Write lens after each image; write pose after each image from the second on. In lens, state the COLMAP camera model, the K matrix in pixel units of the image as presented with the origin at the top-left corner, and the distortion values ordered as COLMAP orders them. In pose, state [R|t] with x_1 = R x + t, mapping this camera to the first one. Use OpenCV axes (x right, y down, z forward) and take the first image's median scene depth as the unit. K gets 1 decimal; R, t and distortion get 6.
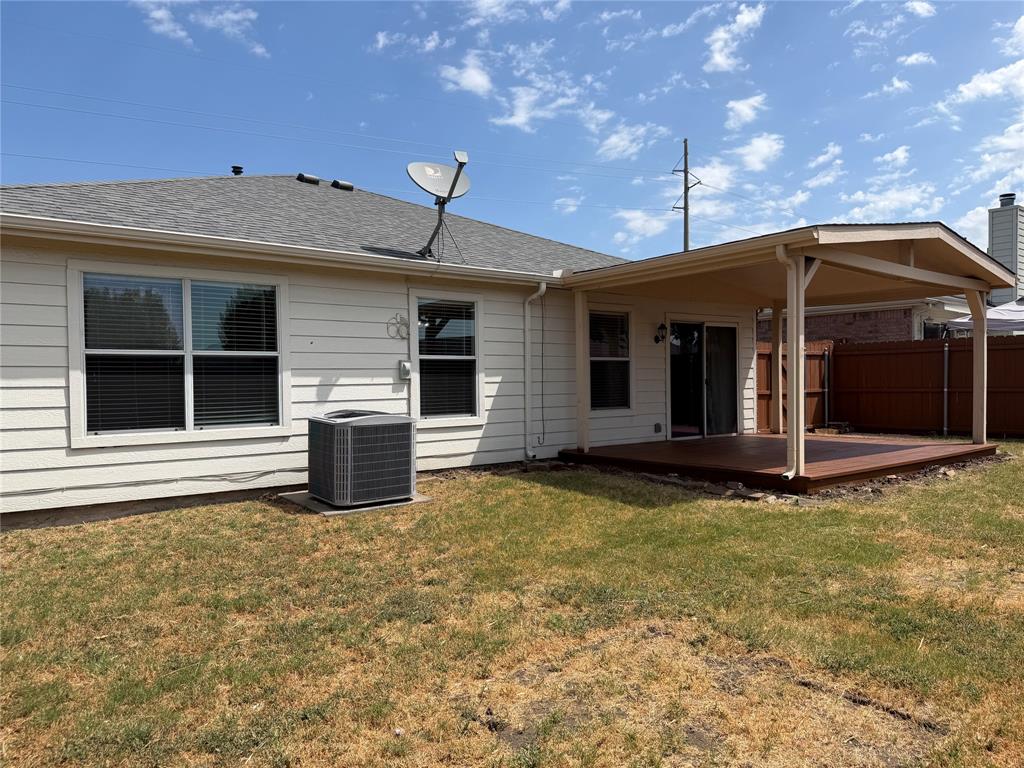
lens RADIAL K [[710.6, 0, 512.0], [0, 710.6, 384.0], [0, 0, 1]] dist [0.073886, 0.000300]
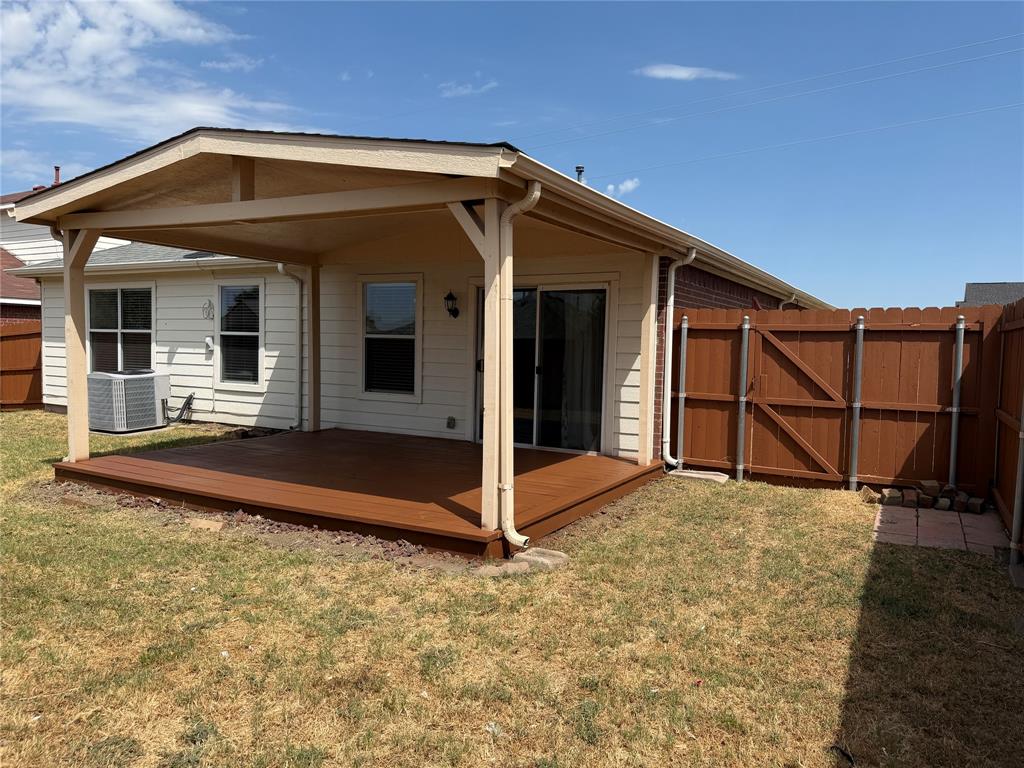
lens RADIAL K [[729.0, 0, 512.0], [0, 729.0, 384.0], [0, 0, 1]] dist [-0.005526, -0.002271]
pose [[0.407106, 0.052814, -0.911853, 1.206538], [-0.047377, 0.998204, 0.036664, -0.018895], [0.912152, 0.028275, 0.408877, 0.895071]]
